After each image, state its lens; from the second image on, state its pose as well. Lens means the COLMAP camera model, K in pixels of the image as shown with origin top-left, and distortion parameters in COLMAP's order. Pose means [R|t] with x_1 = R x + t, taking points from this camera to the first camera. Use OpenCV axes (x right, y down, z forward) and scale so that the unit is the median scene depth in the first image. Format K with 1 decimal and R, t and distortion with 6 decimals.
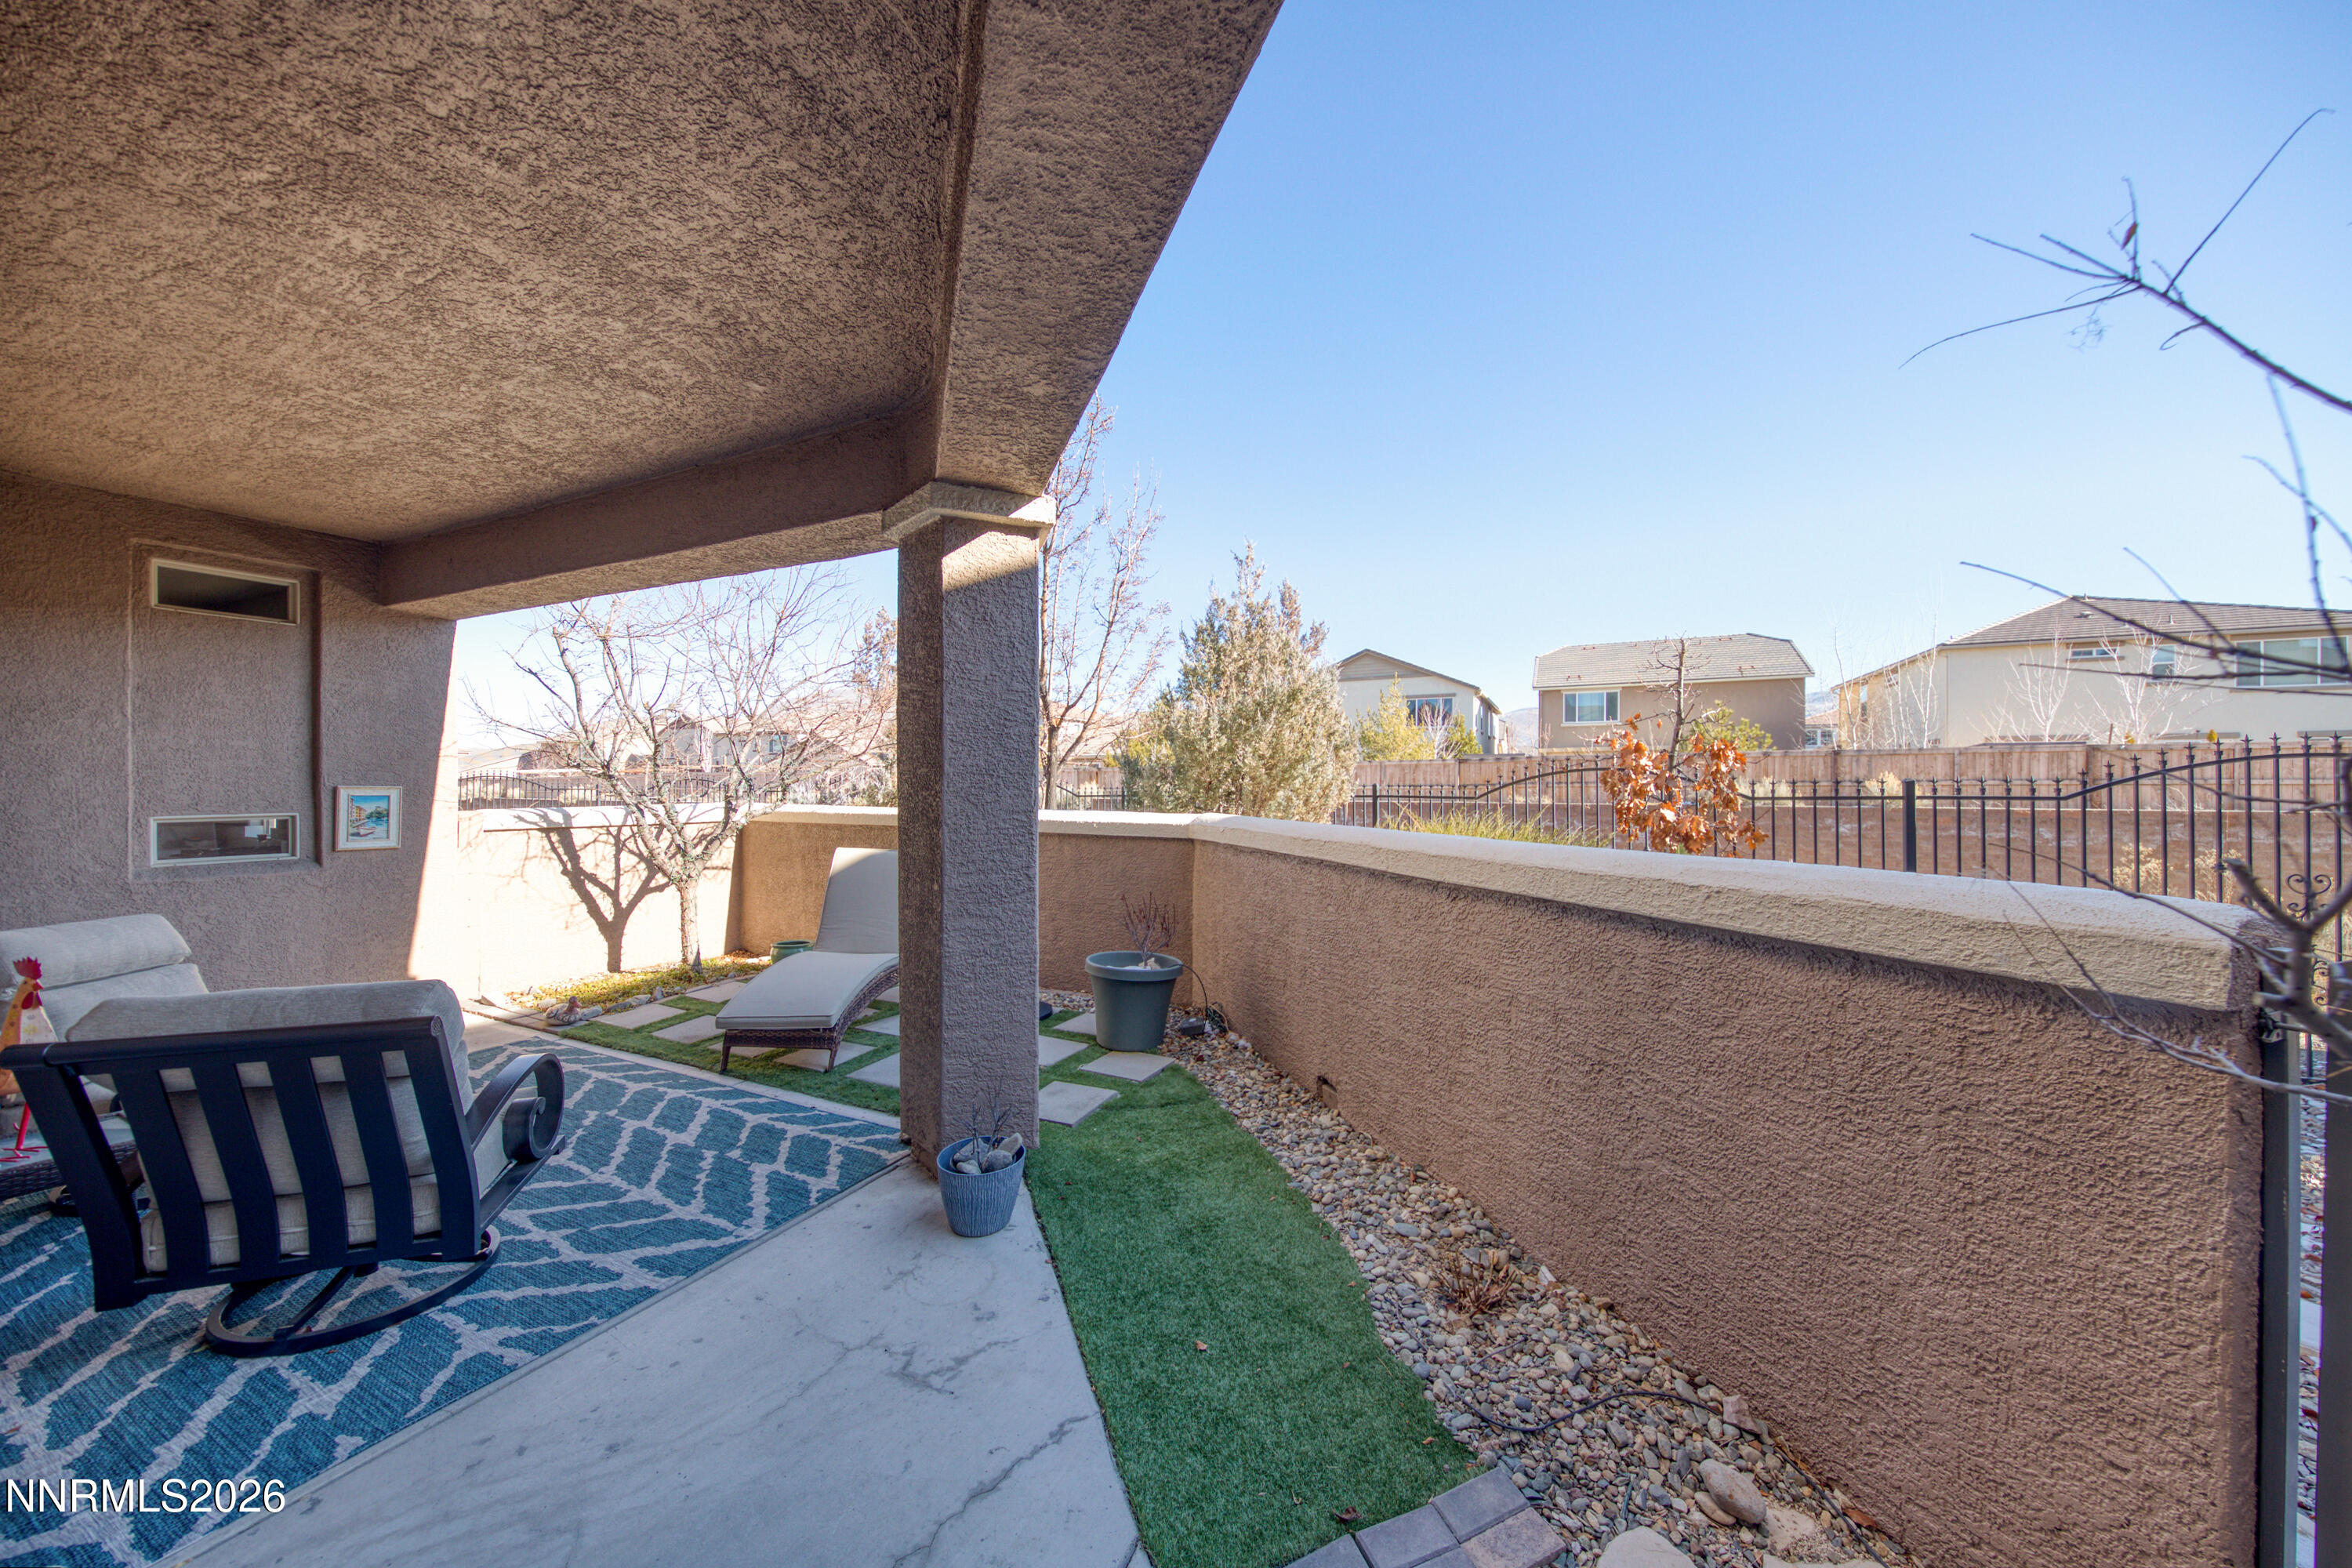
lens RADIAL K [[797.6, 0, 1180.7], [0, 797.6, 785.0], [0, 0, 1]] dist [-0.000760, -0.000031]
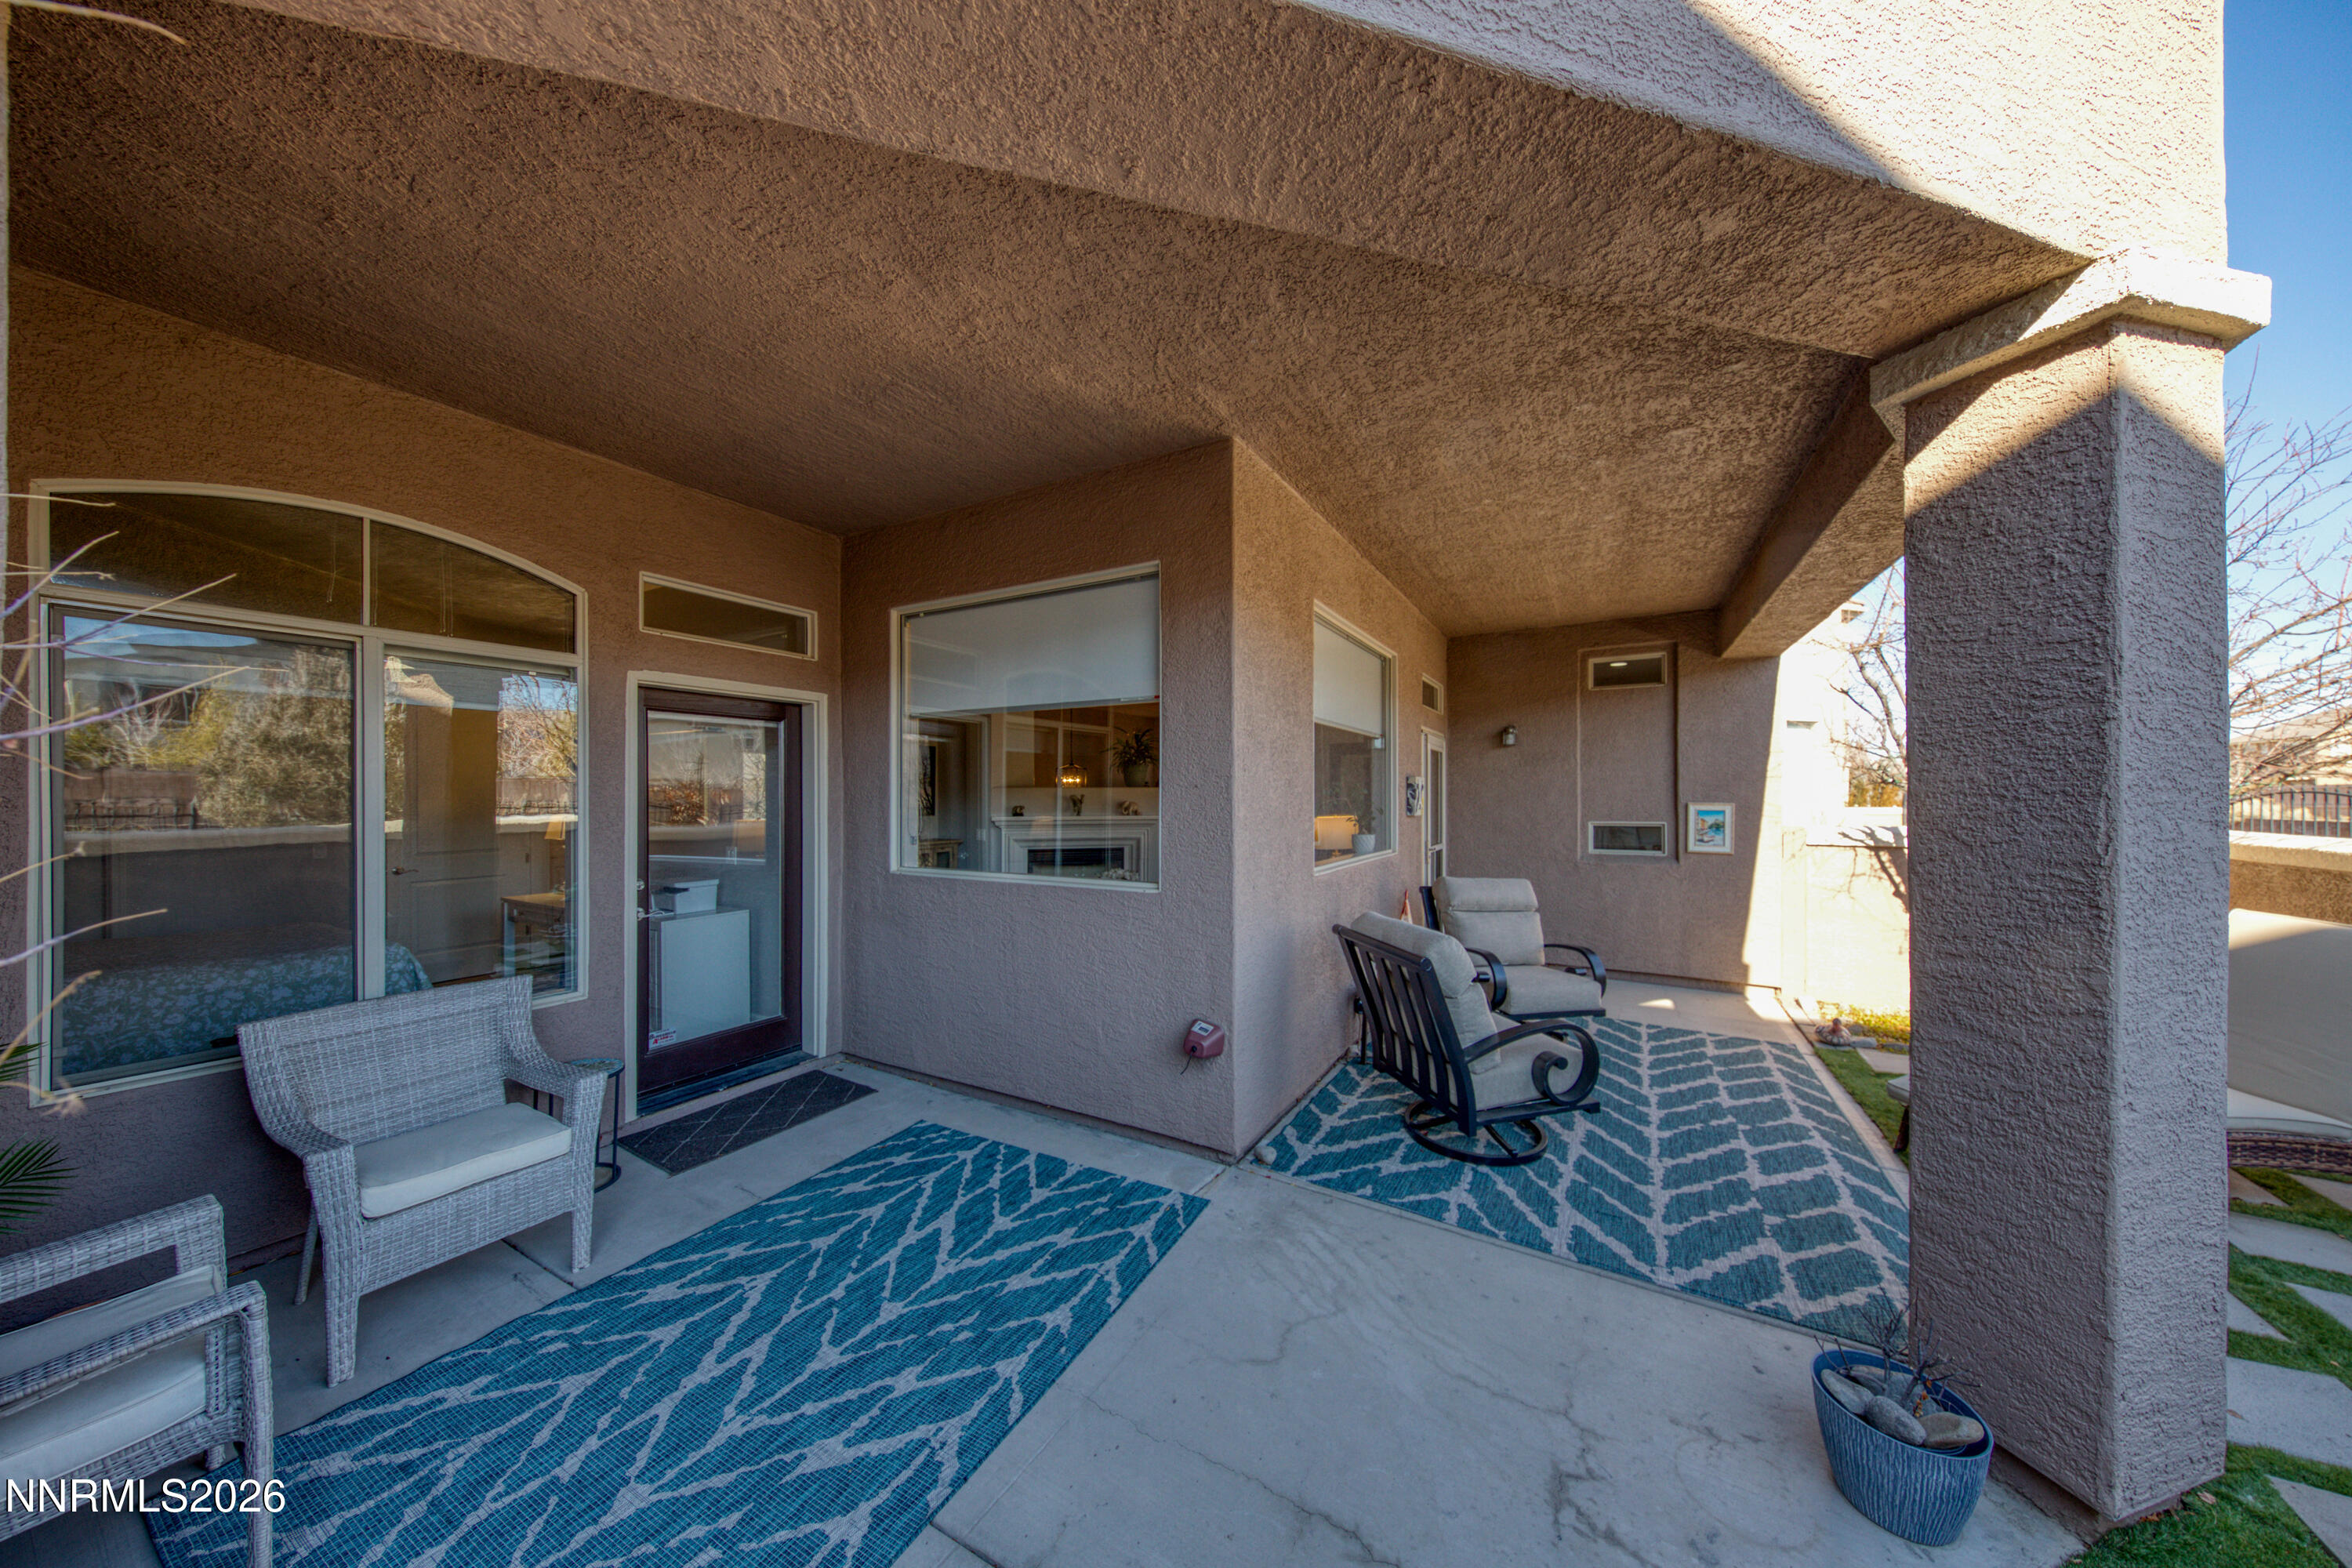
lens RADIAL K [[741.5, 0, 1188.1], [0, 741.5, 794.5], [0, 0, 1]] dist [0.000314, -0.000249]
pose [[-0.077525, -0.004527, -0.996980, 0.287460], [0.000195, 0.999990, -0.004556, -0.009116], [0.996990, -0.000548, -0.077523, 0.367858]]
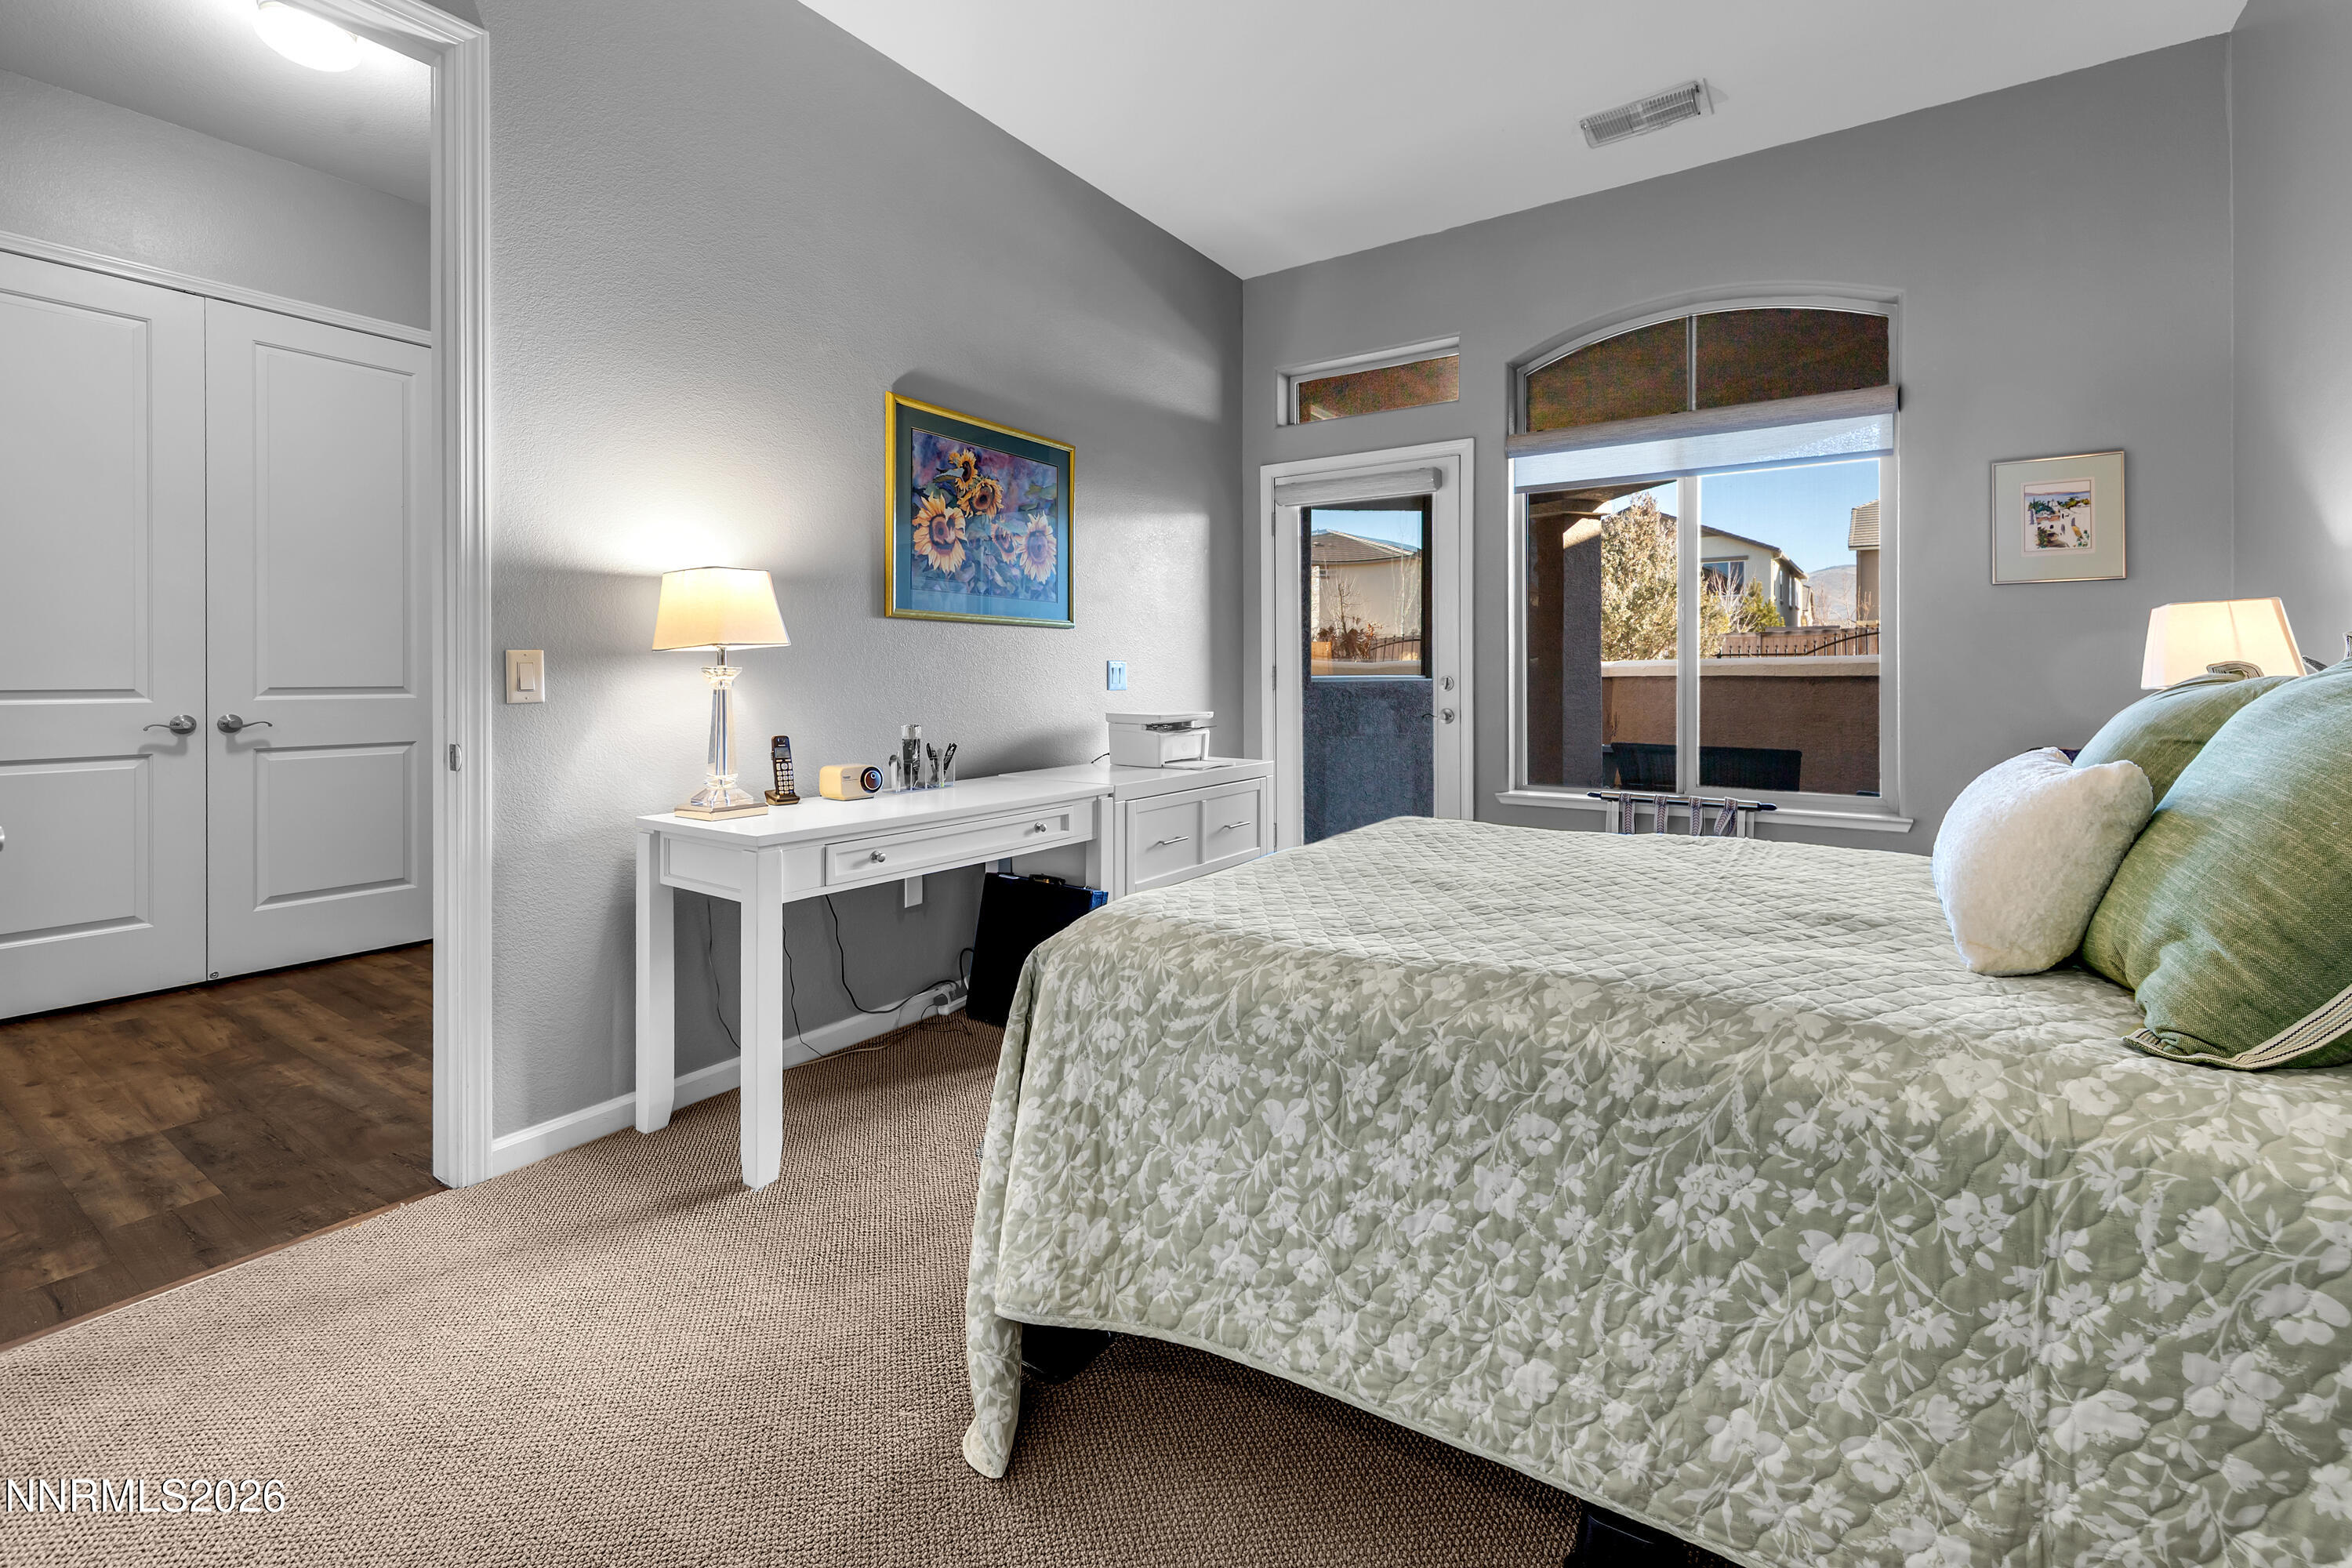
lens RADIAL K [[1005.5, 0, 1194.0], [0, 1005.5, 675.3], [0, 0, 1]] dist [0.001166, 0.000070]
pose [[0.987174, 0.000417, -0.159648, -0.695087], [0.000089, 0.999995, 0.003165, 0.083654], [0.159649, -0.003138, 0.987169, -1.549393]]
